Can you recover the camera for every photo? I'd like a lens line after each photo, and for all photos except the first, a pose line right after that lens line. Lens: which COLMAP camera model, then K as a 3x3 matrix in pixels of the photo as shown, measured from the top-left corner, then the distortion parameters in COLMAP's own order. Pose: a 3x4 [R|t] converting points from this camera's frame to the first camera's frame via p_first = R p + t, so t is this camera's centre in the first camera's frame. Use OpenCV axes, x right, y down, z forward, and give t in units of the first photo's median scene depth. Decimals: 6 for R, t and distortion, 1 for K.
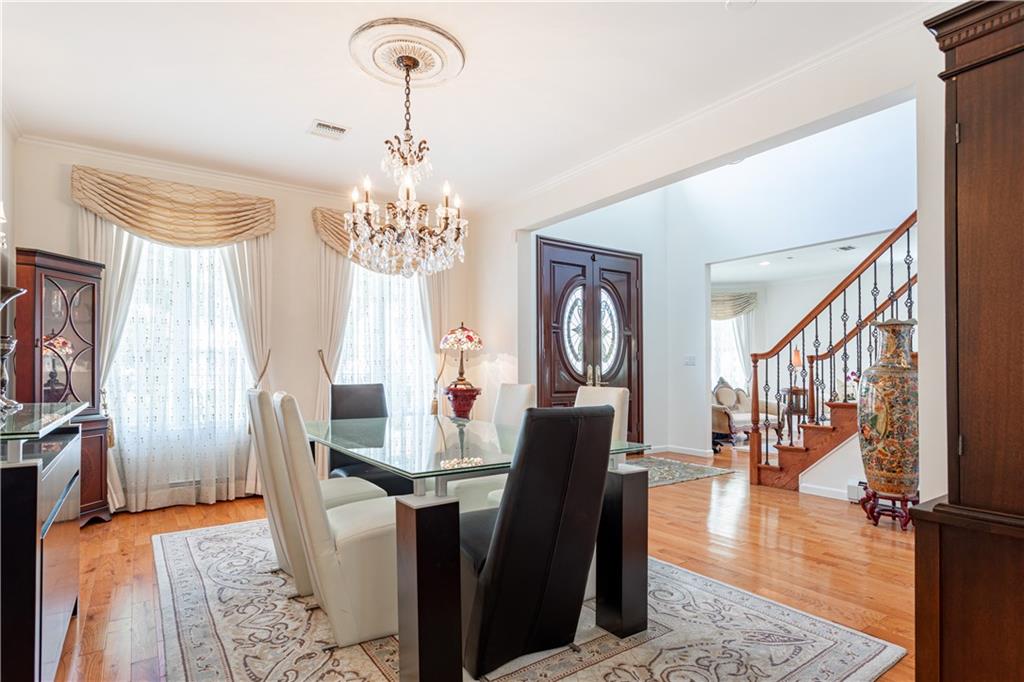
lens RADIAL K [[543.4, 0, 515.6], [0, 543.4, 368.3], [0, 0, 1]] dist [-0.001321, -0.000150]
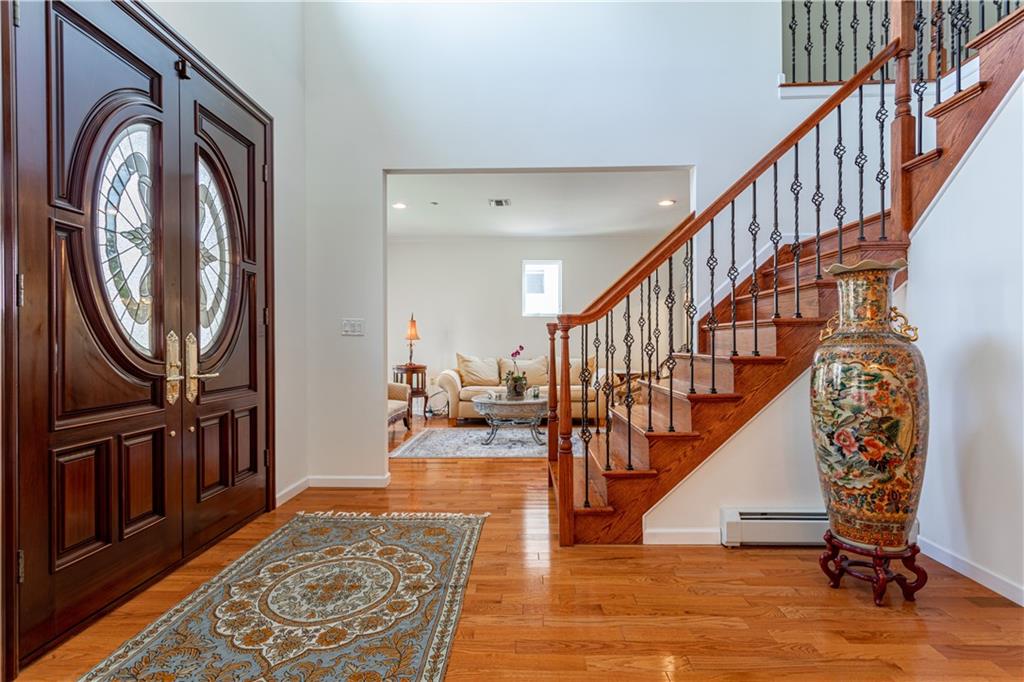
lens RADIAL K [[487.0, 0, 515.8], [0, 487.0, 344.7], [0, 0, 1]] dist [0.000859, 0.000101]
pose [[0.592942, -0.000869, 0.805245, -0.001538], [-0.000427, 0.999999, 0.001394, 0.002400], [-0.805245, -0.001170, 0.592941, 0.590297]]
